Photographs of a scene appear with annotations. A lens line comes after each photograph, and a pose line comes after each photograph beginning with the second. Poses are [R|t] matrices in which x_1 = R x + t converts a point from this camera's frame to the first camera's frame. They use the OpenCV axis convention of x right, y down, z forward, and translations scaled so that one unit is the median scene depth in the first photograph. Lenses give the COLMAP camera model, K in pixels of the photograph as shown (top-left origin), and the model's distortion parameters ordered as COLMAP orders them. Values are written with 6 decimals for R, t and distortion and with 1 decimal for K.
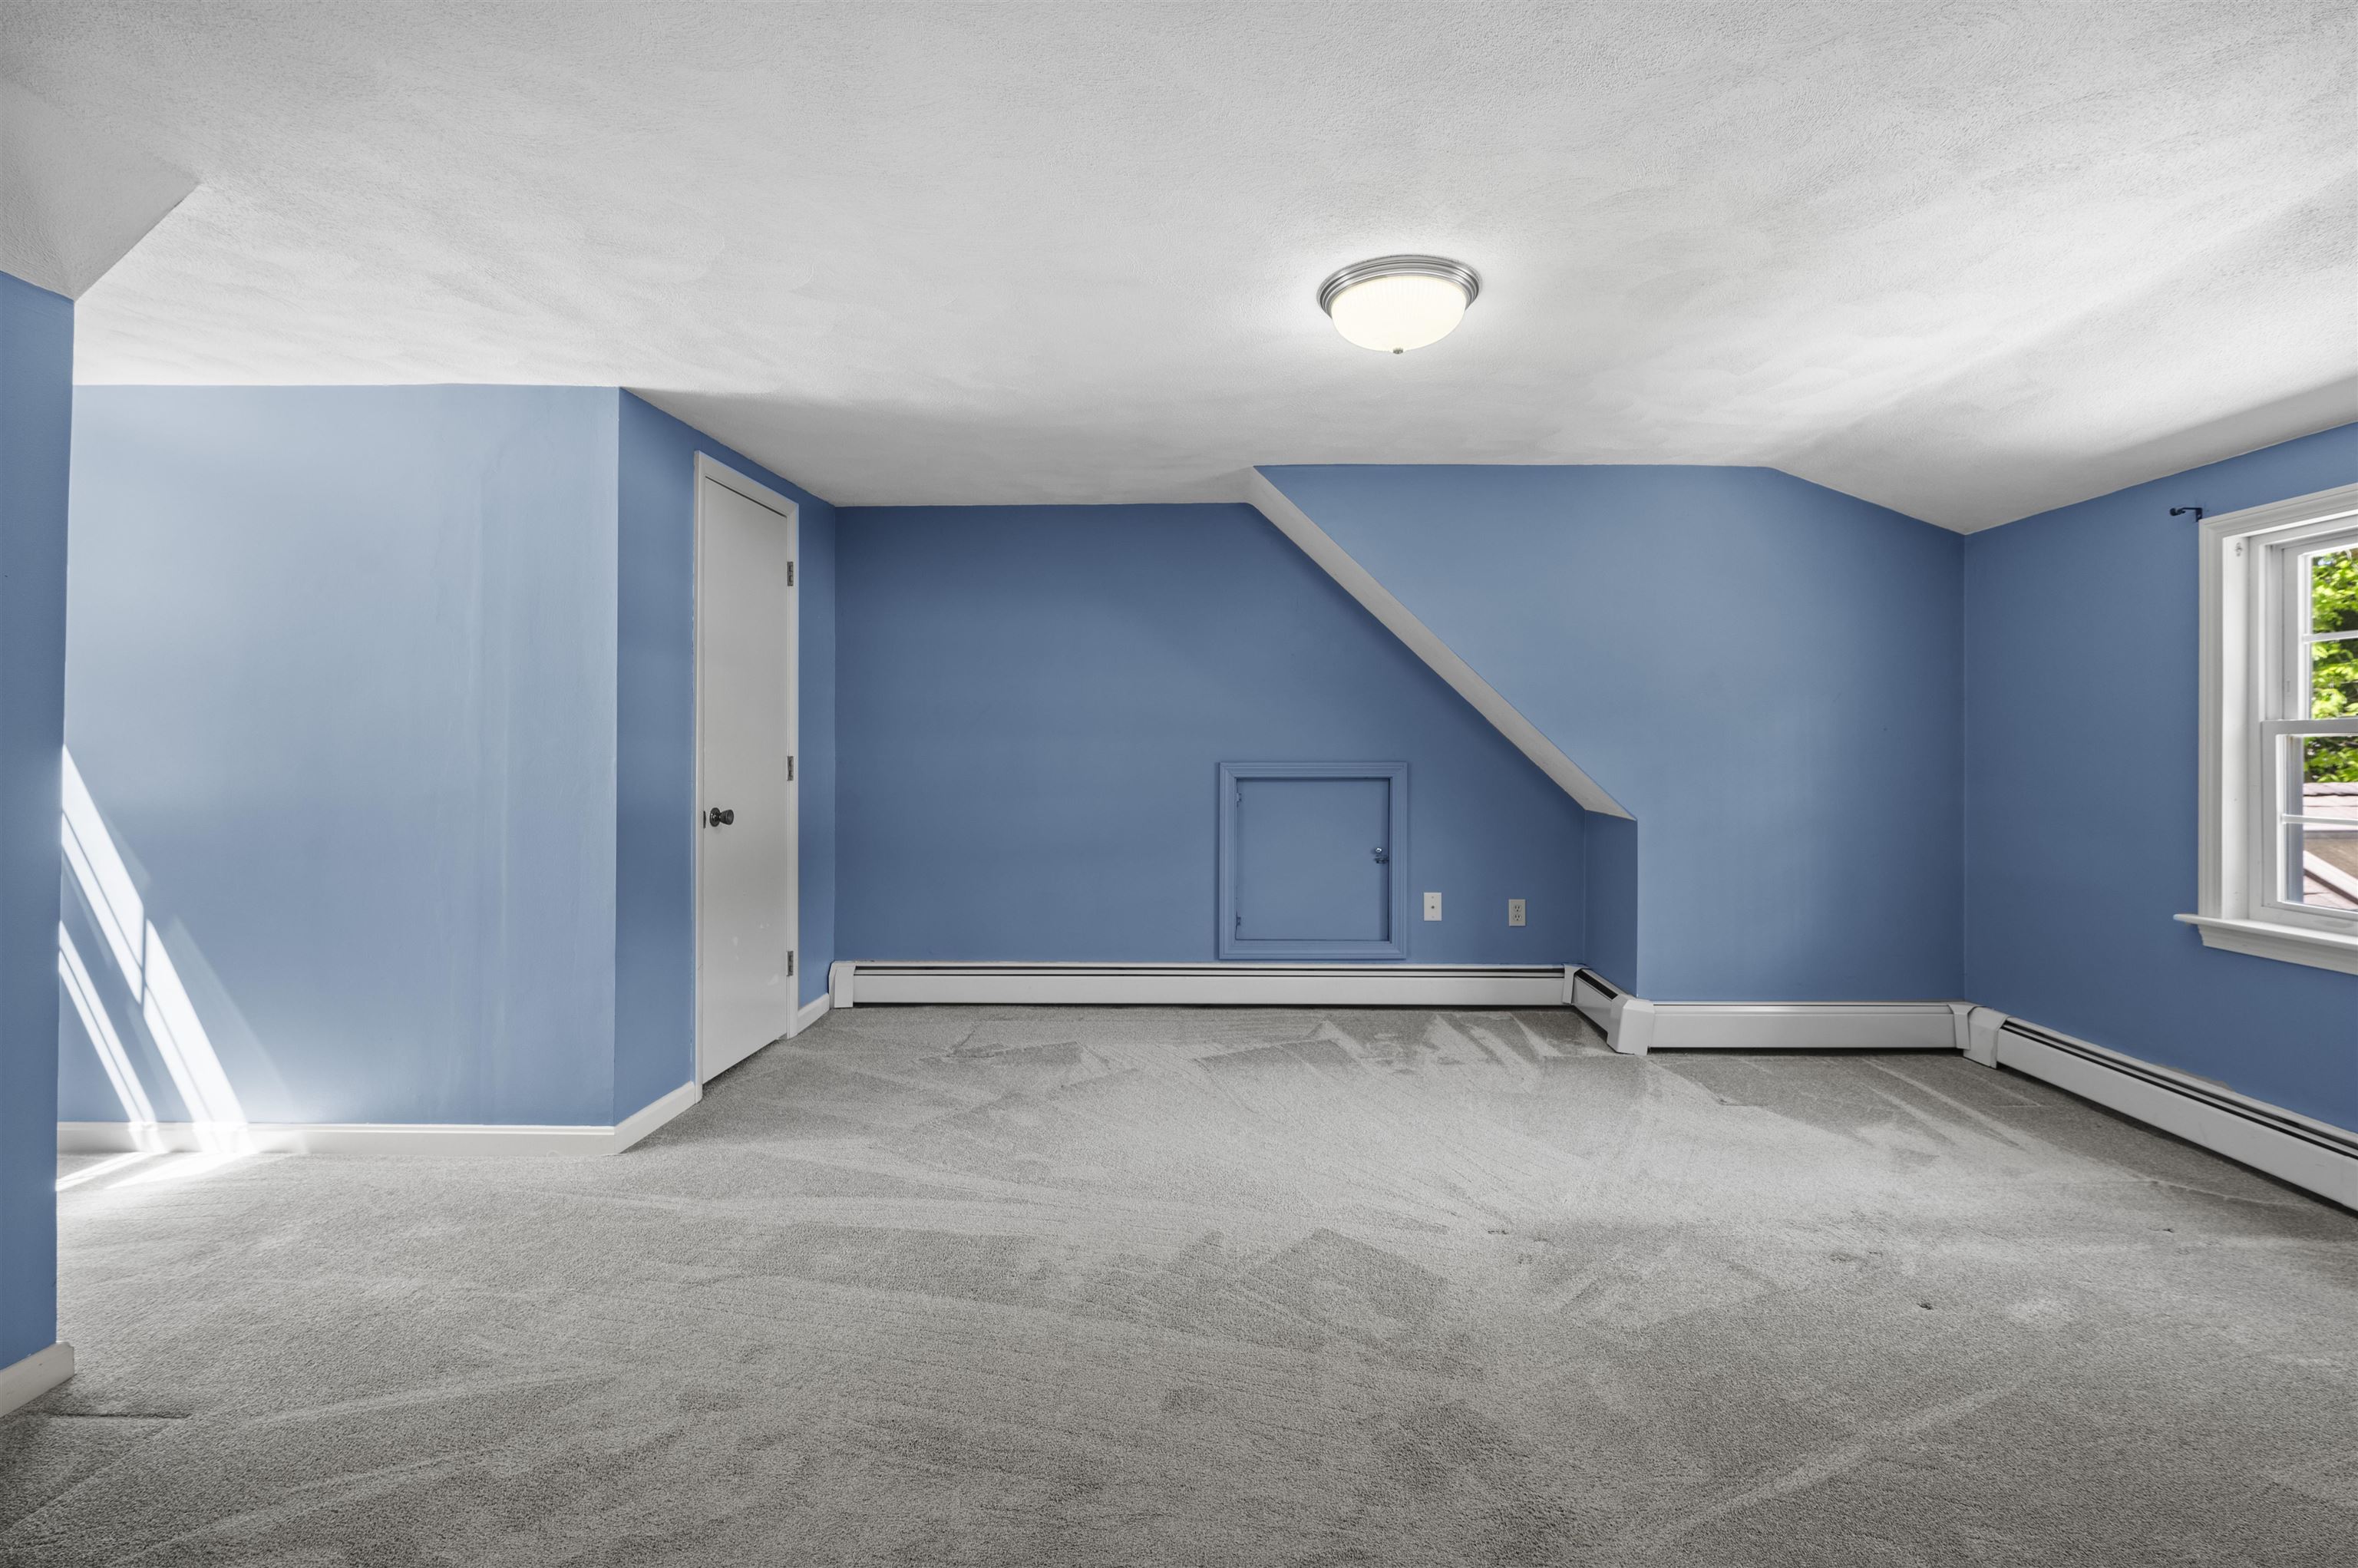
lens RADIAL K [[1014.8, 0, 1236.9], [0, 1014.8, 741.3], [0, 0, 1]] dist [0.001321, 0.000093]
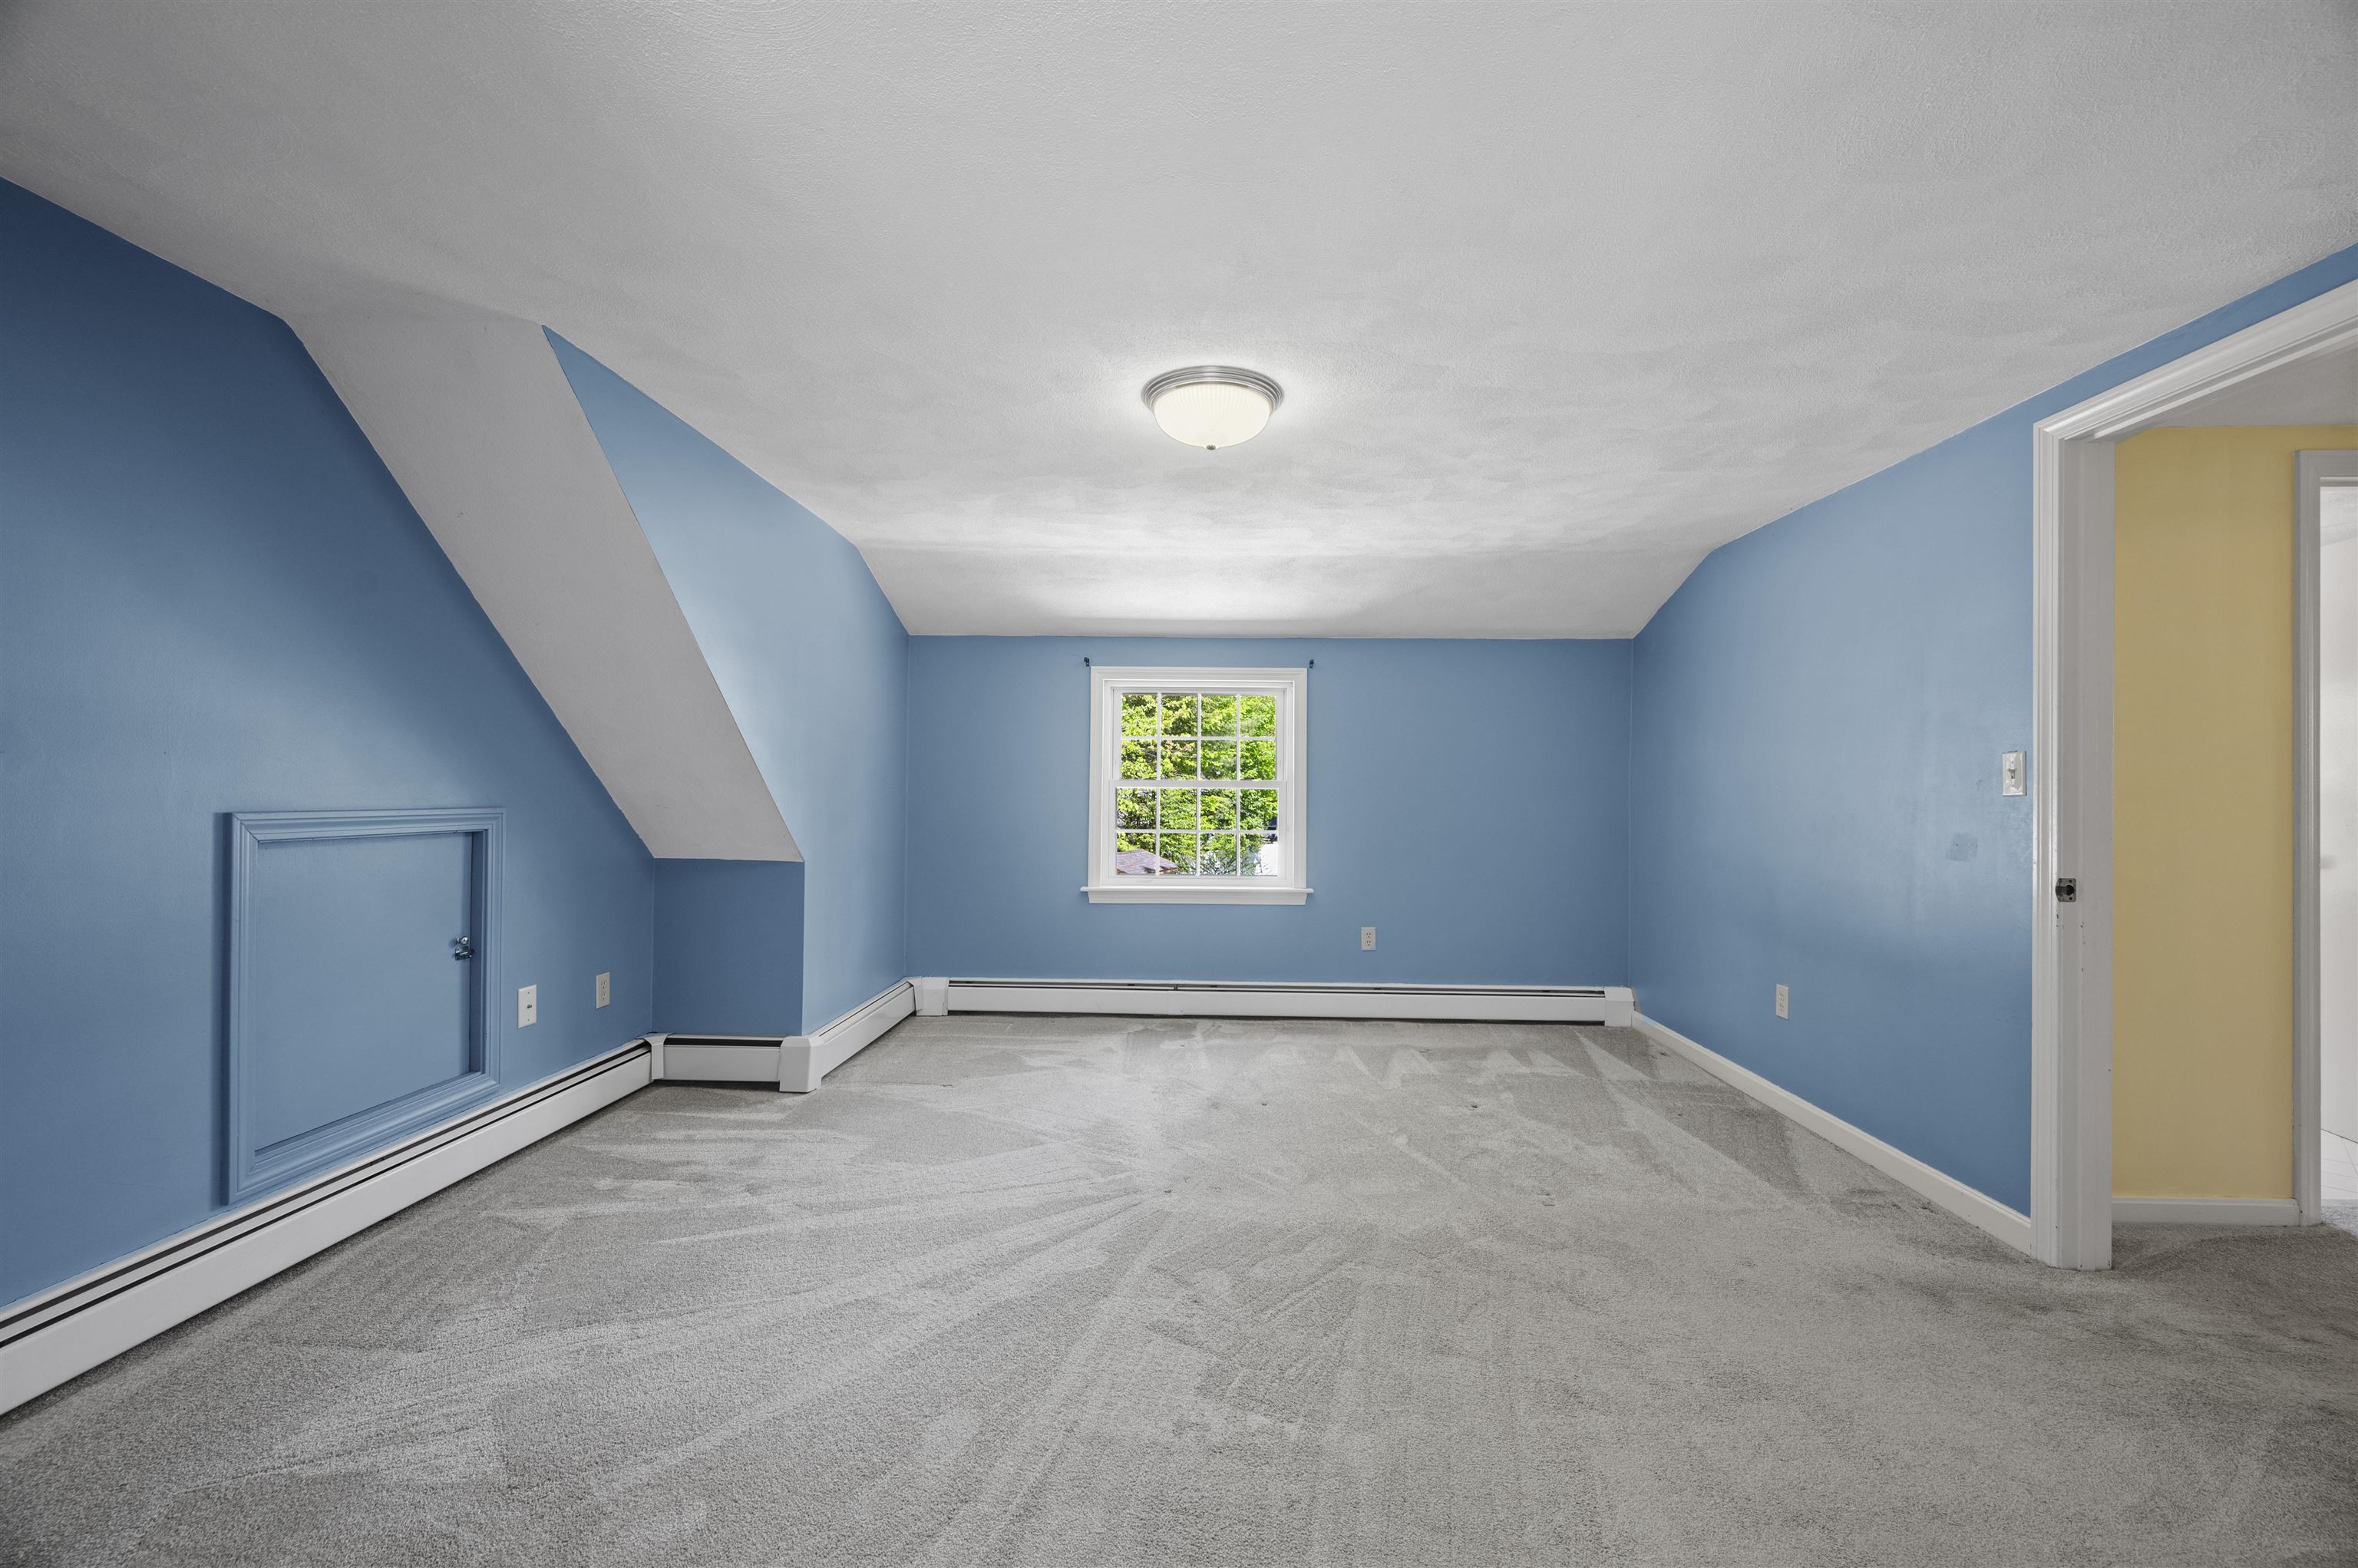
lens RADIAL K [[950.3, 0, 1179.0], [0, 950.3, 784.0], [0, 0, 1]] dist [0.001210, 0.000001]
pose [[0.030597, 0.011549, 0.999465, -0.573674], [-0.016310, 0.999806, -0.011053, 0.005679], [-0.999399, -0.015963, 0.030779, 0.626970]]
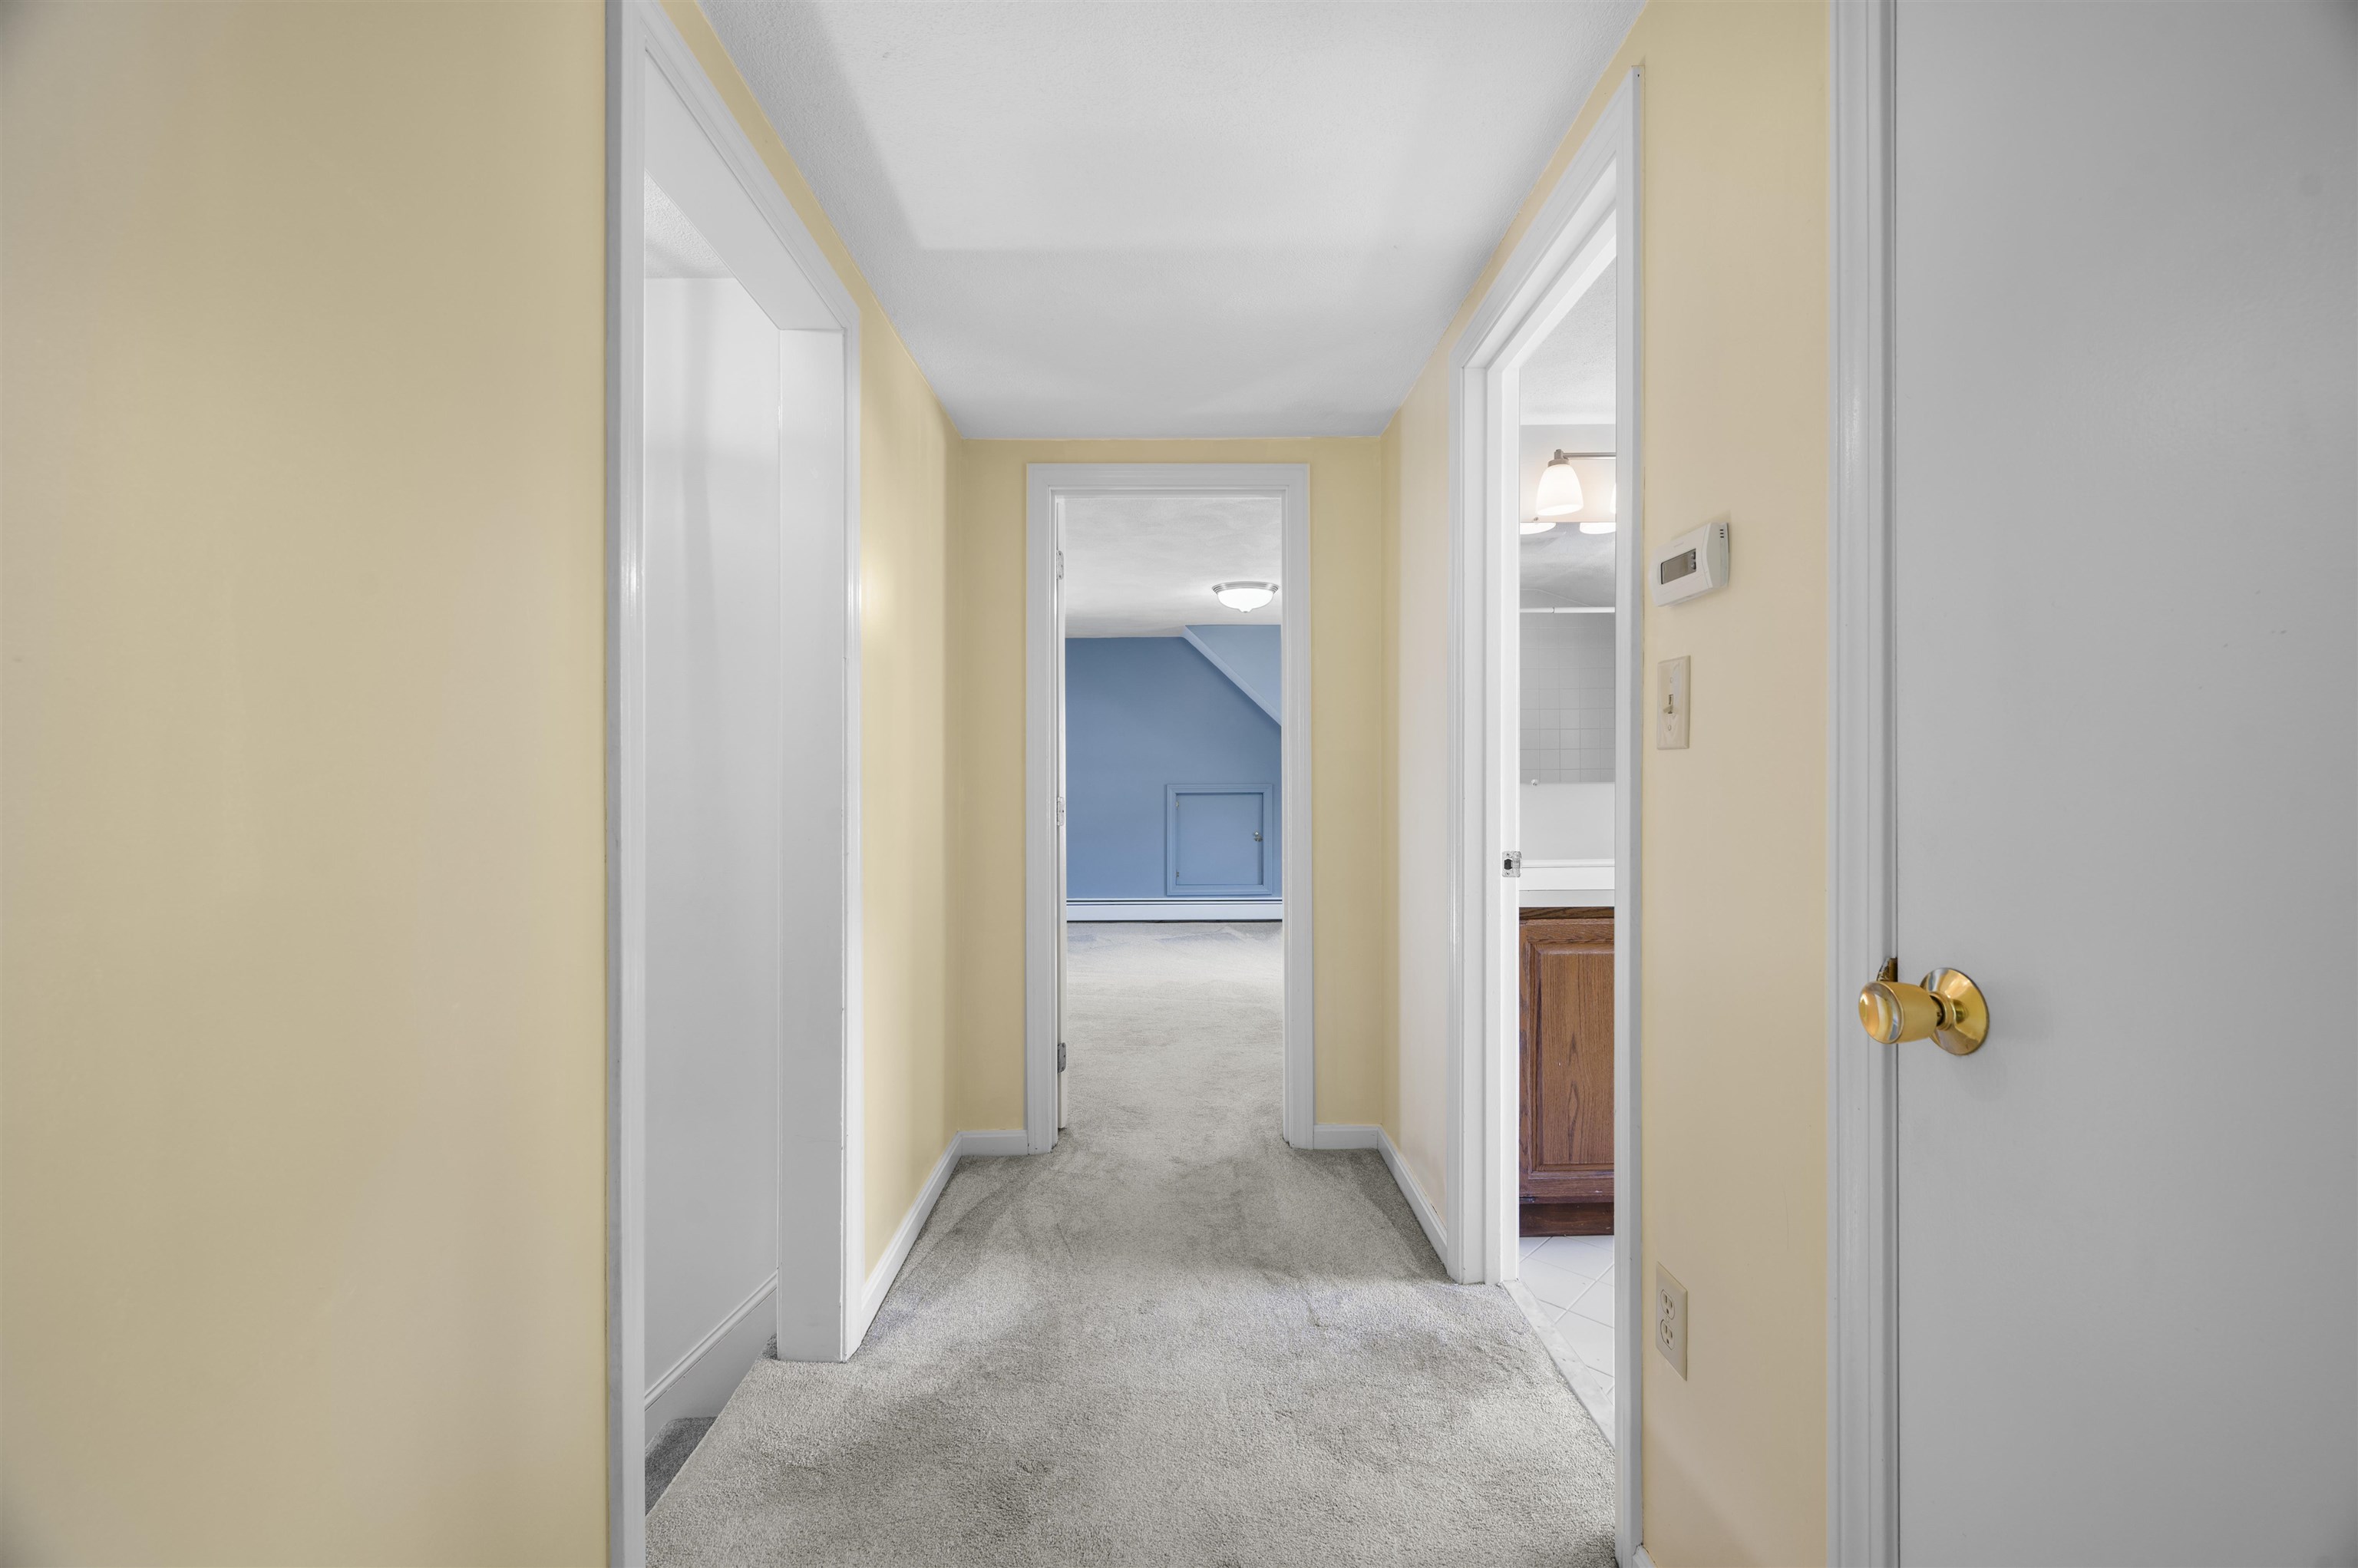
lens RADIAL K [[950.3, 0, 1179.0], [0, 950.3, 784.0], [0, 0, 1]] dist [0.001210, 0.000001]
pose [[0.999934, -0.003581, 0.010882, -0.016768], [0.003438, 0.999908, 0.013109, -0.002115], [-0.010928, -0.013071, 0.999855, -0.800785]]
